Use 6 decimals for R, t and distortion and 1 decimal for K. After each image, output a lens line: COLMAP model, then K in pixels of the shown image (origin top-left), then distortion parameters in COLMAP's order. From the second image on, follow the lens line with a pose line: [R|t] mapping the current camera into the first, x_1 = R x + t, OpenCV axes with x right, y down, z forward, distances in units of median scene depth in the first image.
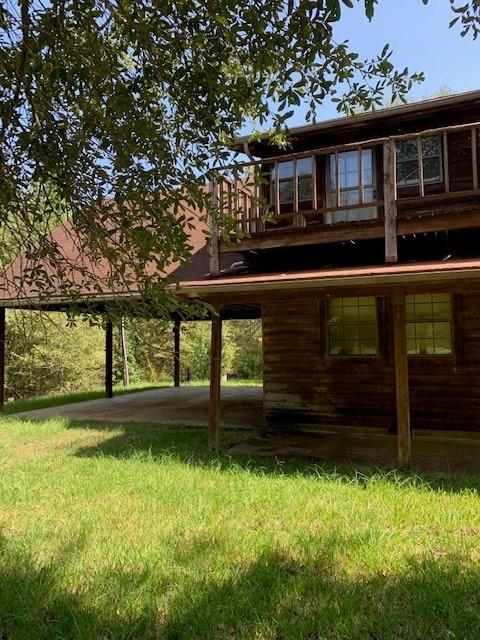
lens RADIAL K [[502.1, 0, 241.5], [0, 502.1, 316.3], [0, 0, 1]] dist [0.041296, -0.037858]
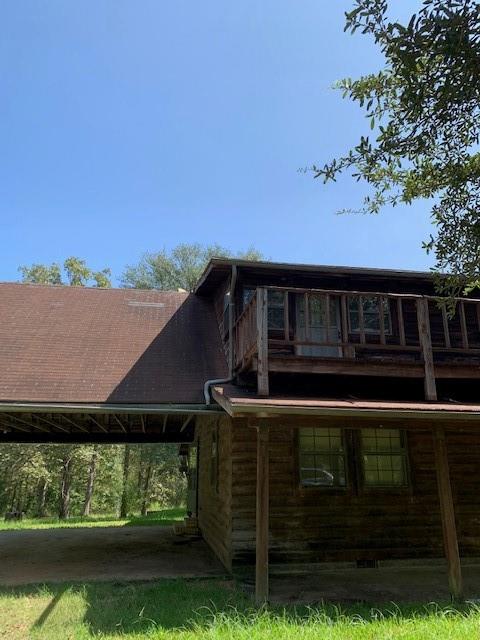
lens RADIAL K [[502.1, 0, 252.2], [0, 502.1, 322.5], [0, 0, 1]] dist [0.041296, -0.037858]
pose [[0.825025, 0.172049, 0.538268, -0.507286], [-0.040631, 0.968120, -0.247168, 0.015448], [-0.563633, 0.182050, 0.805715, 0.205627]]
